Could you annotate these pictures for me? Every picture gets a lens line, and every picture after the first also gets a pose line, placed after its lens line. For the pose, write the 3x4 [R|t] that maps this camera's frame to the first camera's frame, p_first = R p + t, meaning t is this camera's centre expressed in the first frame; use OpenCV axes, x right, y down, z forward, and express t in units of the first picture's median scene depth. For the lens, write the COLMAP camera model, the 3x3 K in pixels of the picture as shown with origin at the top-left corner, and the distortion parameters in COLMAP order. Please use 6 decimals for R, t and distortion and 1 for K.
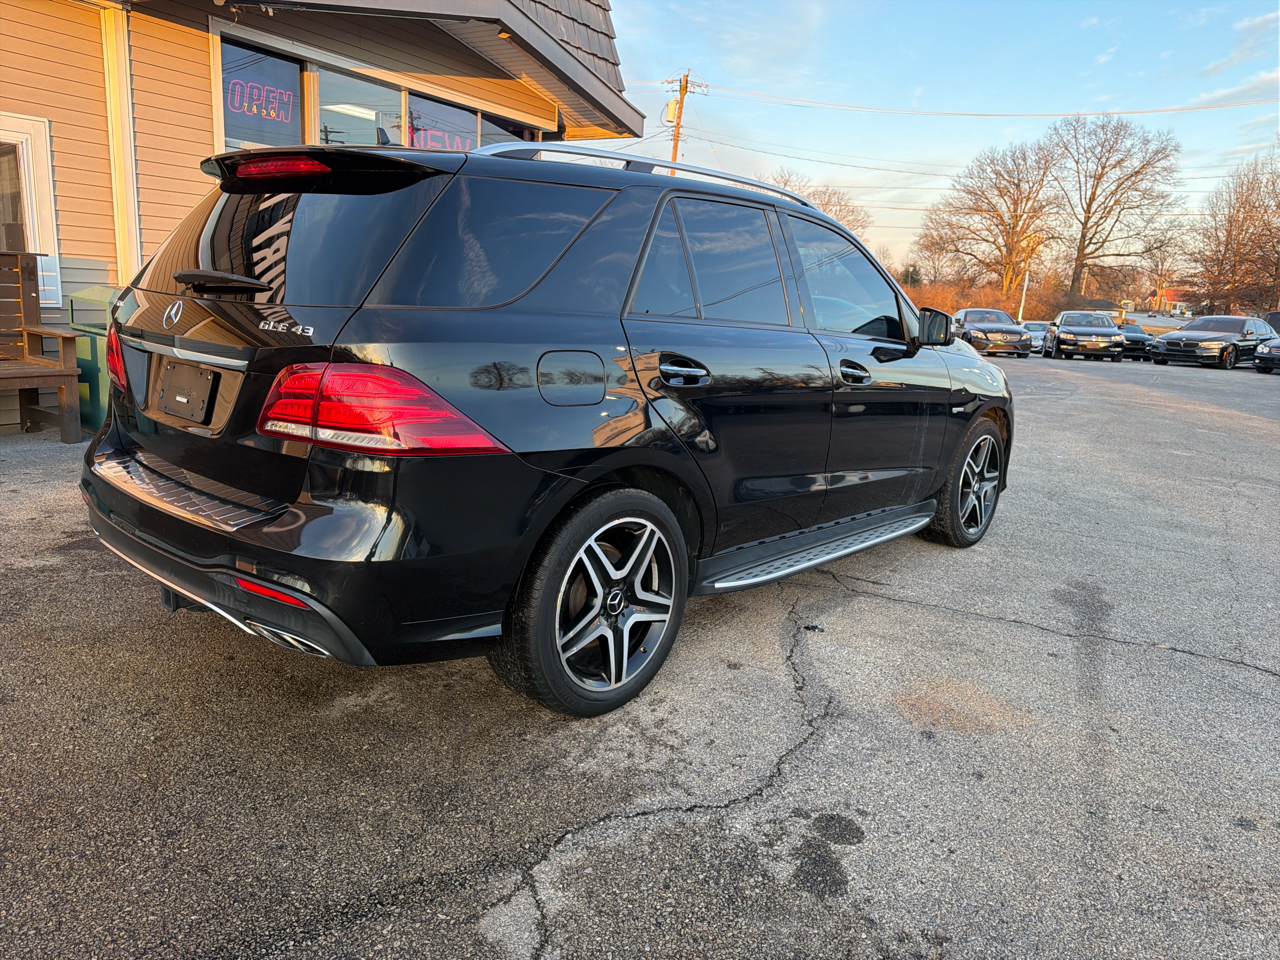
lens RADIAL K [[901.0, 0, 645.8], [0, 901.0, 479.6], [0, 0, 1]] dist [0.031140, -0.036890]
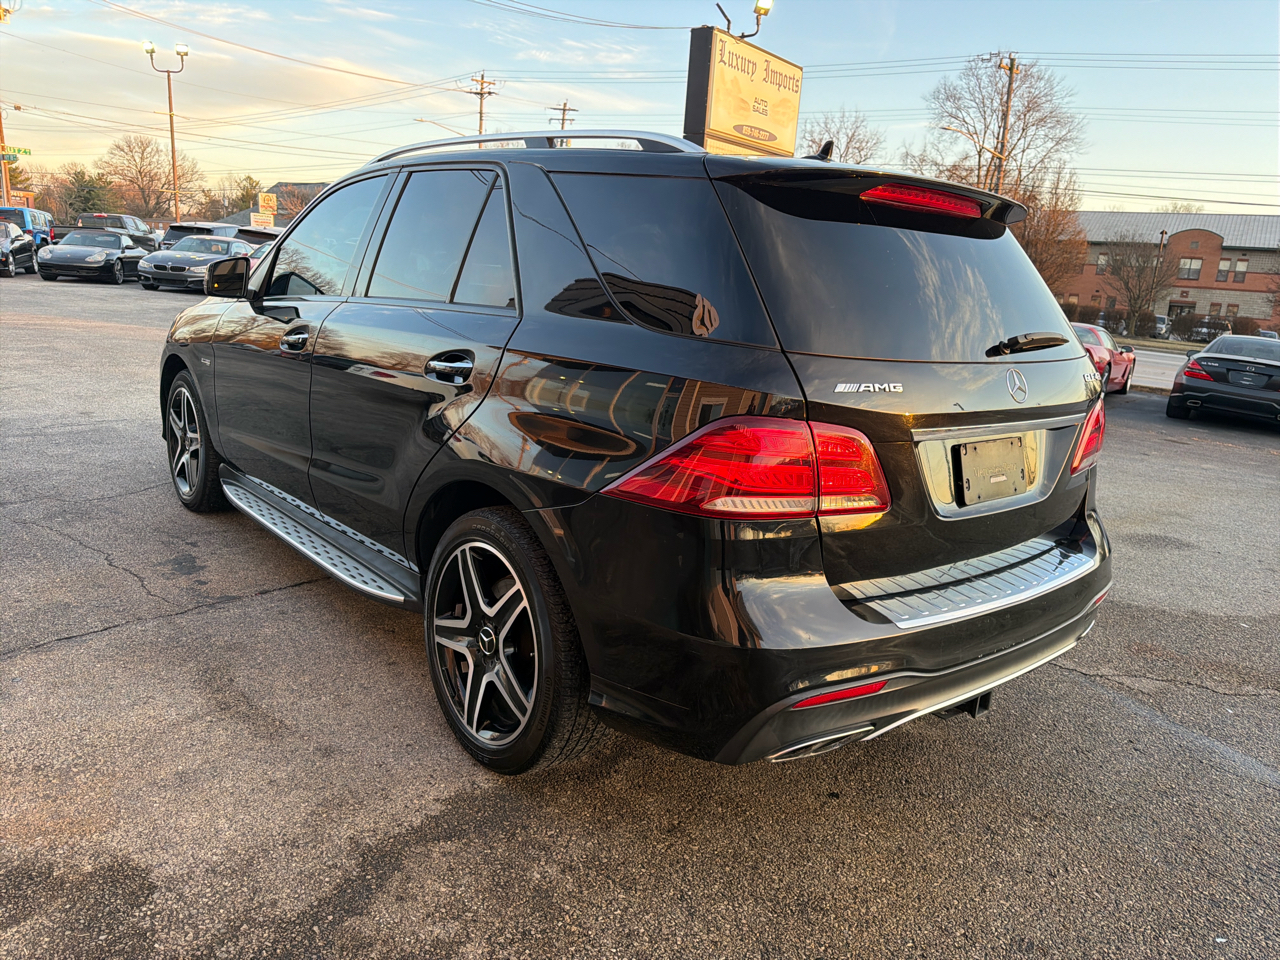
lens RADIAL K [[901.0, 0, 635.7], [0, 901.0, 483.2], [0, 0, 1]] dist [0.031140, -0.036890]
pose [[0.155841, -0.272480, 0.949457, -0.978336], [0.145062, 0.957092, 0.250861, -0.248440], [-0.977072, 0.098636, 0.188681, 0.823311]]
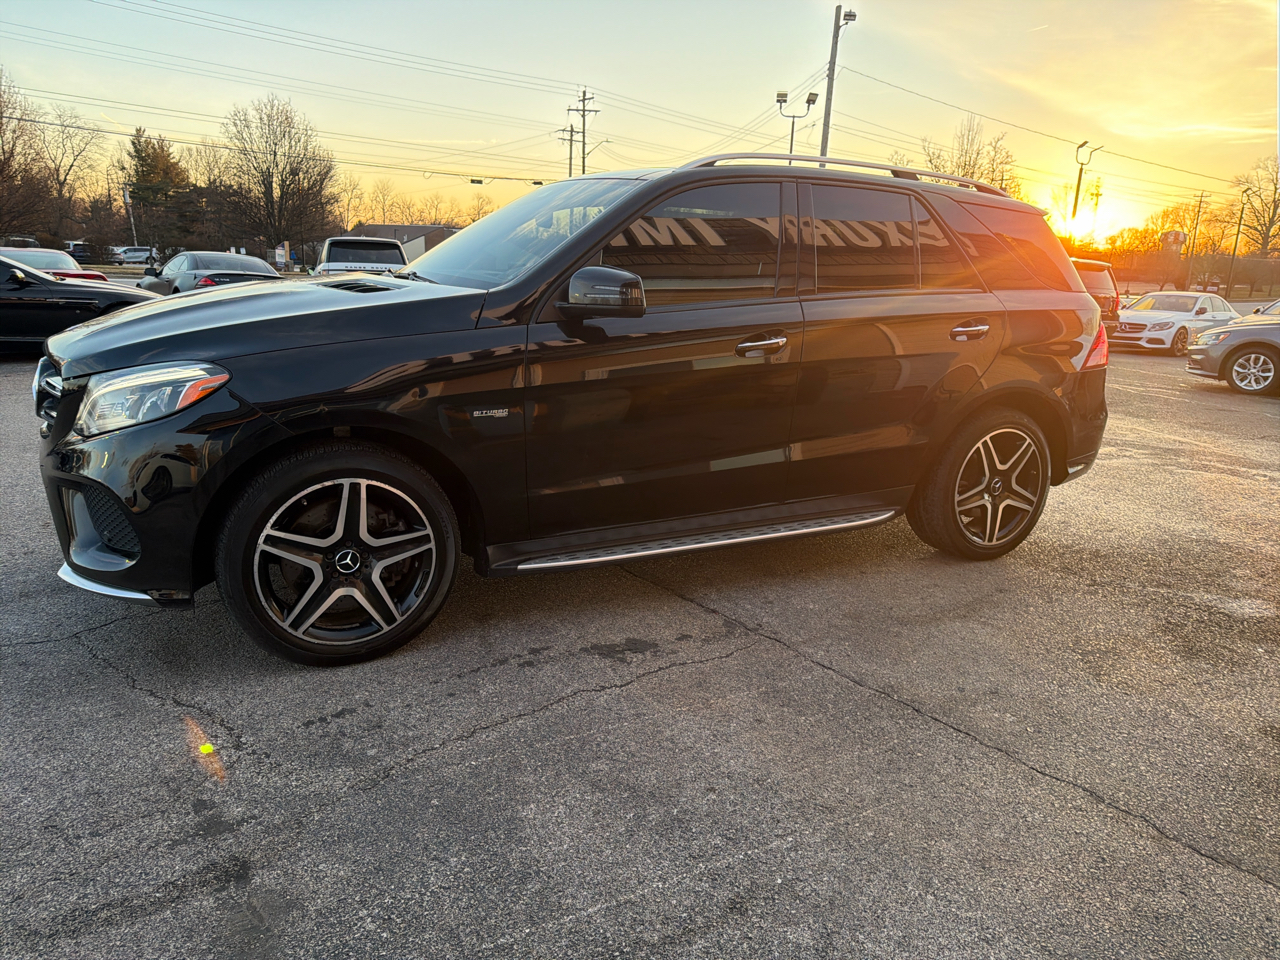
lens RADIAL K [[901.0, 0, 650.0], [0, 901.0, 484.4], [0, 0, 1]] dist [0.031140, -0.036890]
pose [[-0.926311, -0.183459, 0.329077, -0.367627], [-0.016674, 0.892544, 0.450652, -0.494923], [-0.376392, 0.411957, -0.829832, 2.173236]]
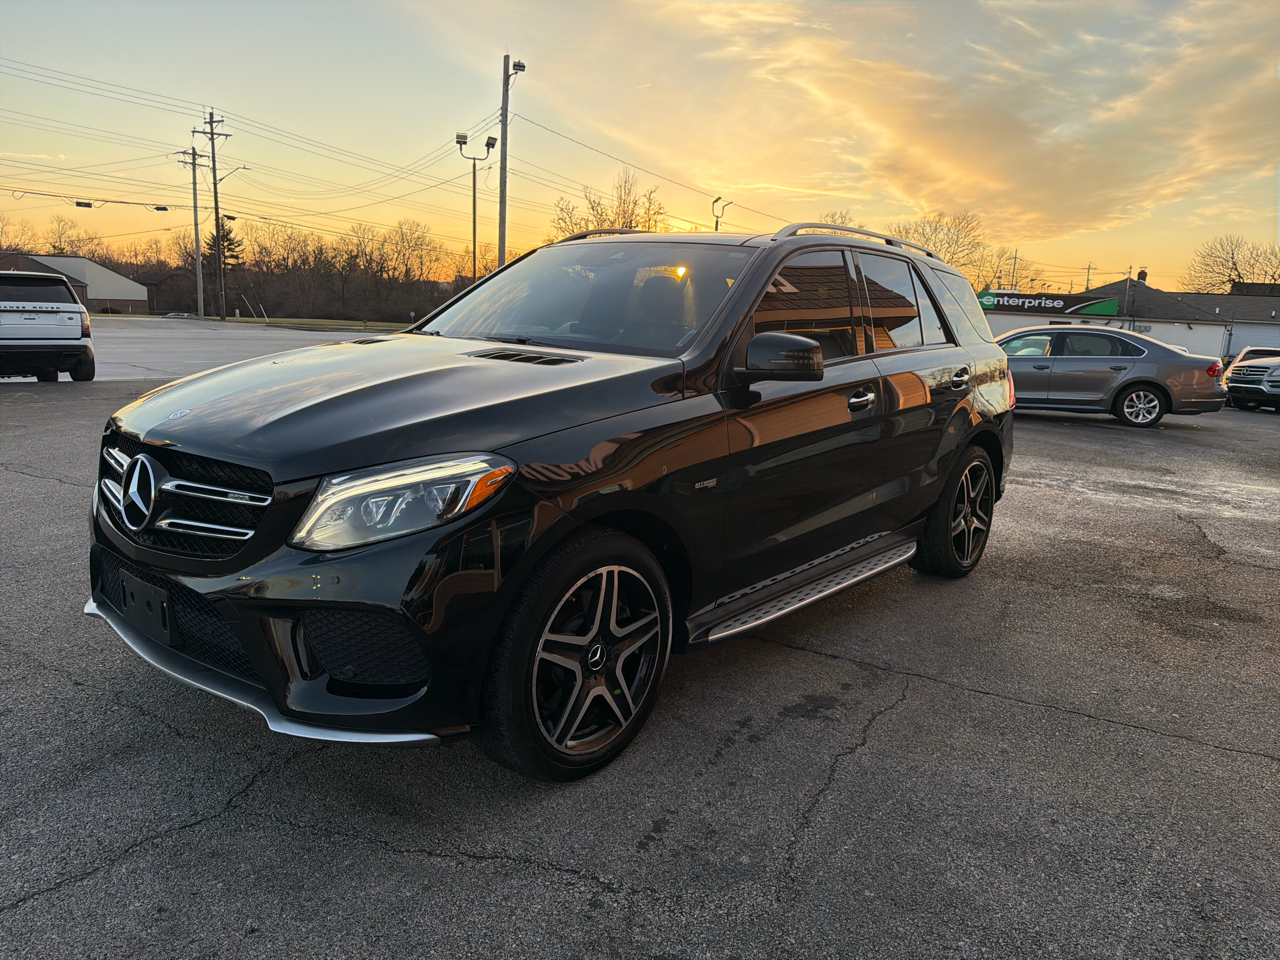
lens RADIAL K [[901.0, 0, 654.6], [0, 901.0, 466.8], [0, 0, 1]] dist [0.031140, -0.036890]
pose [[-0.994120, -0.098920, -0.044042, 0.118381], [-0.108229, 0.920409, 0.375677, -0.489265], [0.003375, 0.378235, -0.925703, 2.250194]]
